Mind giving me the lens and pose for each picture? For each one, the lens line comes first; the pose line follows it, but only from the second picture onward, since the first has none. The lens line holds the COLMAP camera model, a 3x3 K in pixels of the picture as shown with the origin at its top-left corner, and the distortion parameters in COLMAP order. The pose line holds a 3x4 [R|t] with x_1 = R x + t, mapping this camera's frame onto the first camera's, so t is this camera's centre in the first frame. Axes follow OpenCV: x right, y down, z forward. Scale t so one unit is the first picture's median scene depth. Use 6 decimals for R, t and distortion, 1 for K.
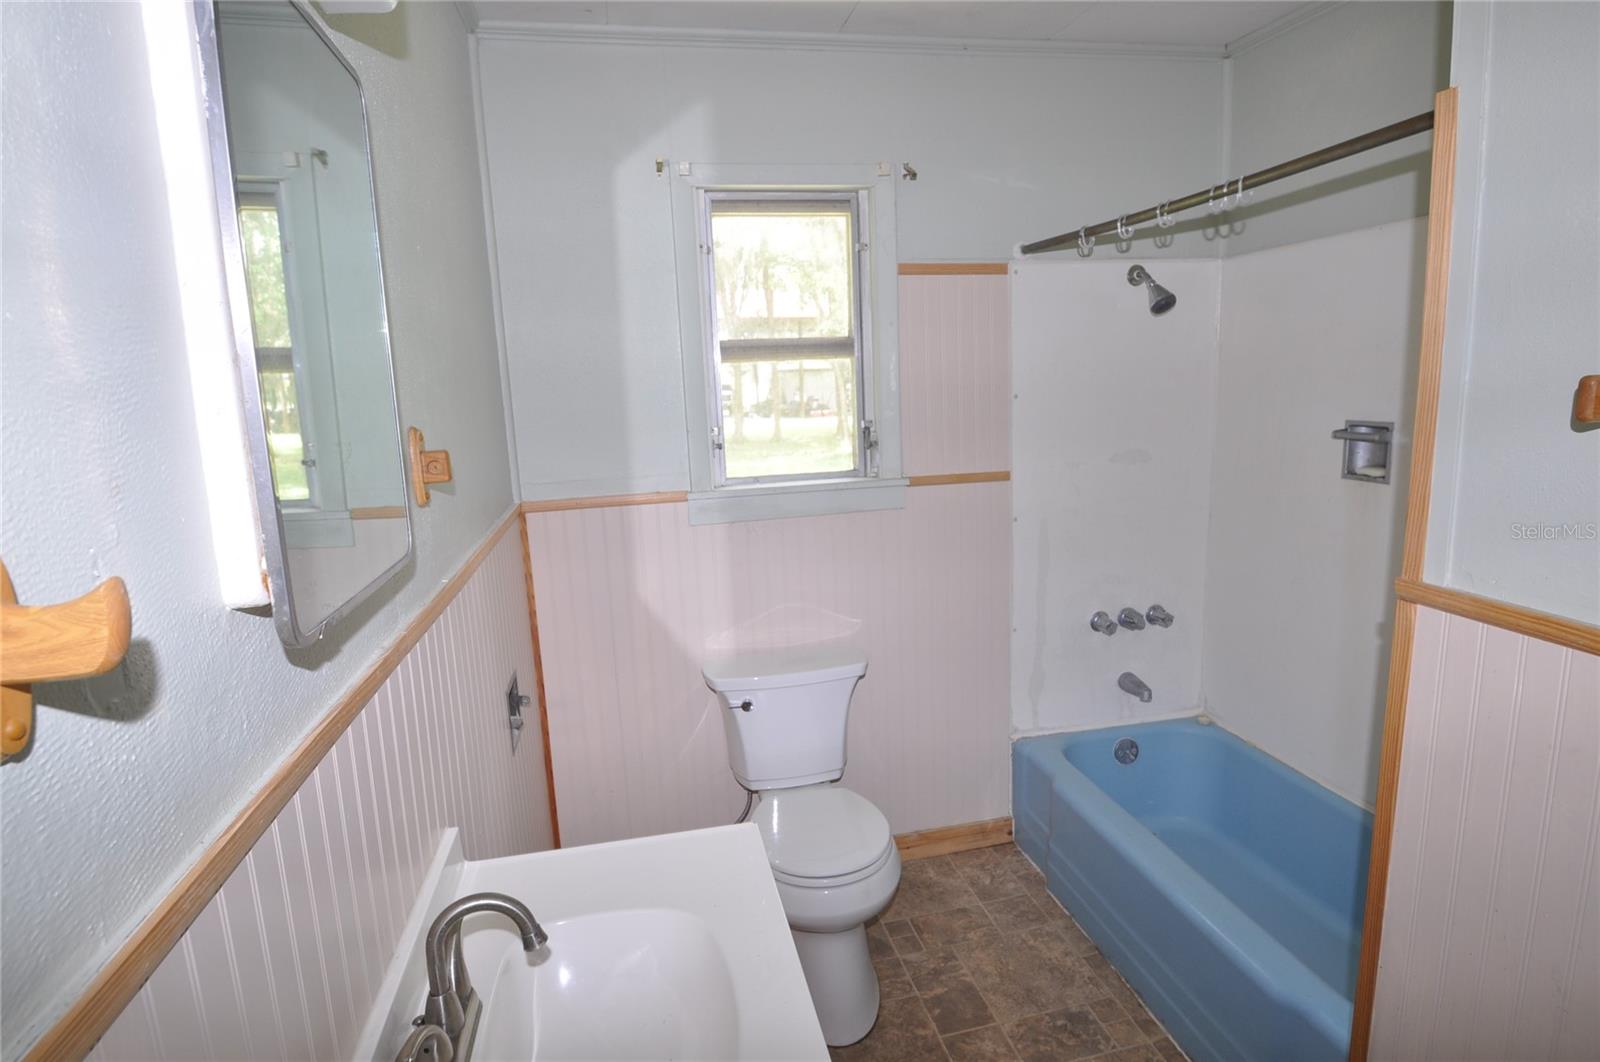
lens RADIAL K [[826.2, 0, 797.9], [0, 826.2, 529.3], [0, 0, 1]] dist [-0.005724, -0.011561]
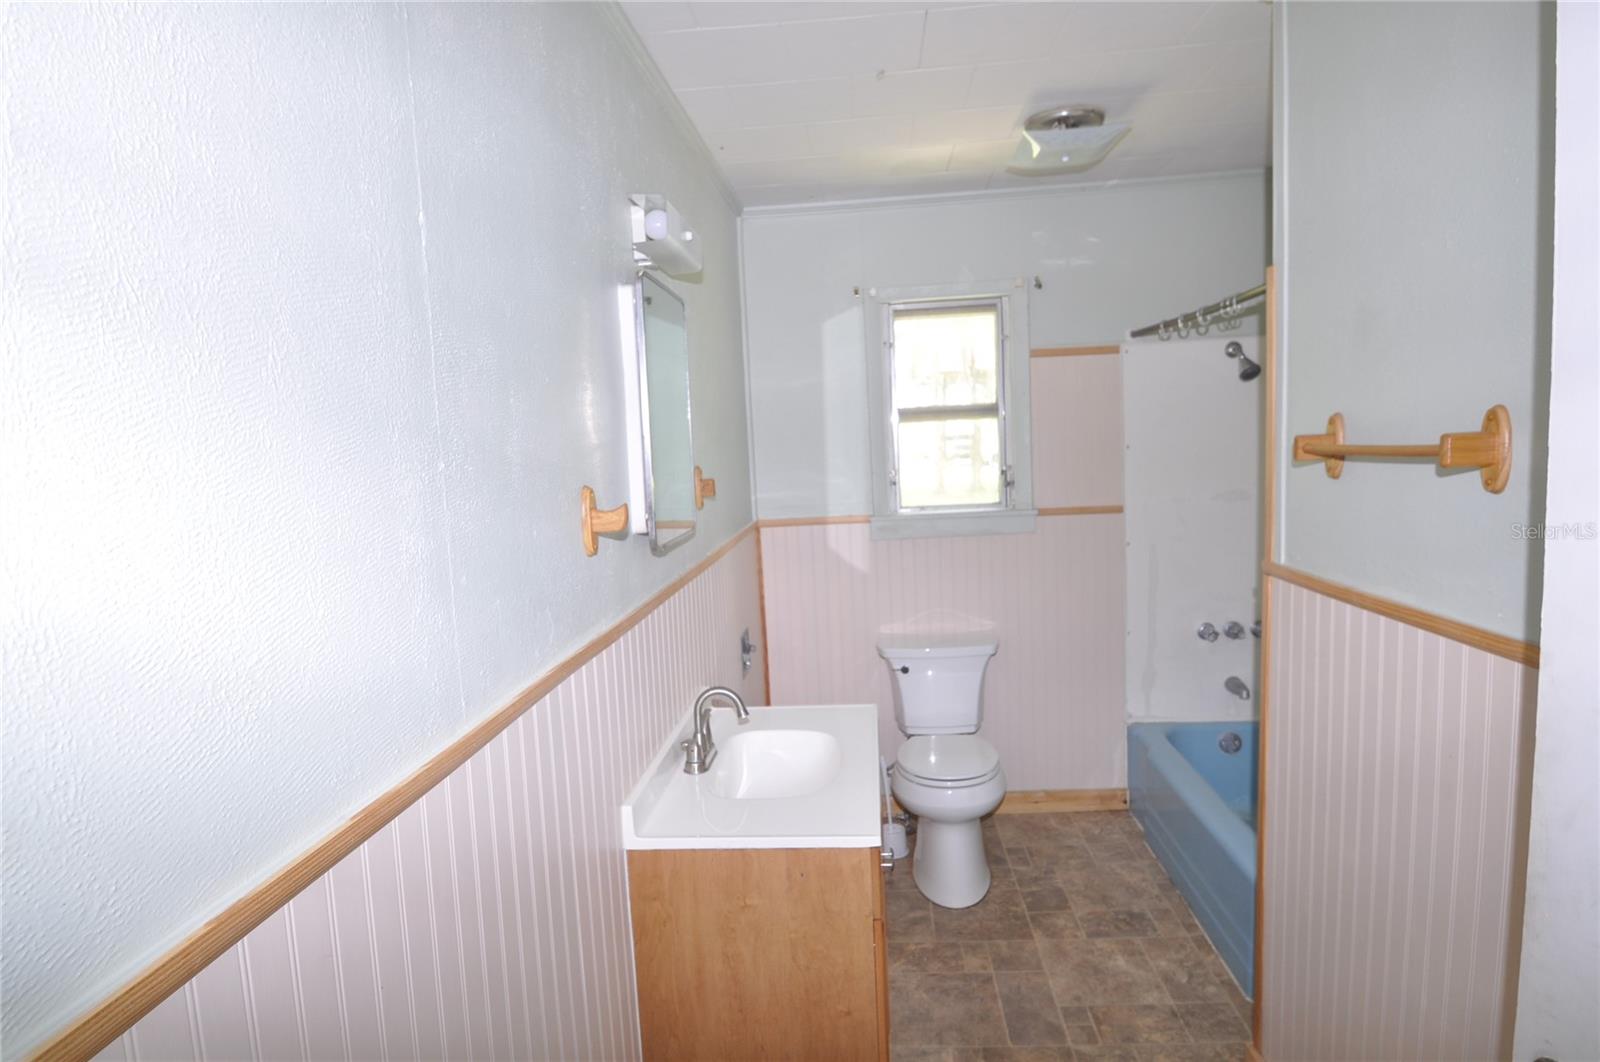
lens RADIAL K [[826.2, 0, 797.9], [0, 826.2, 529.3], [0, 0, 1]] dist [-0.005724, -0.011561]
pose [[0.956959, 0.024185, -0.289213, 0.157249], [-0.041206, 0.997749, -0.052909, 0.058164], [0.287282, 0.062549, 0.955802, -0.379612]]
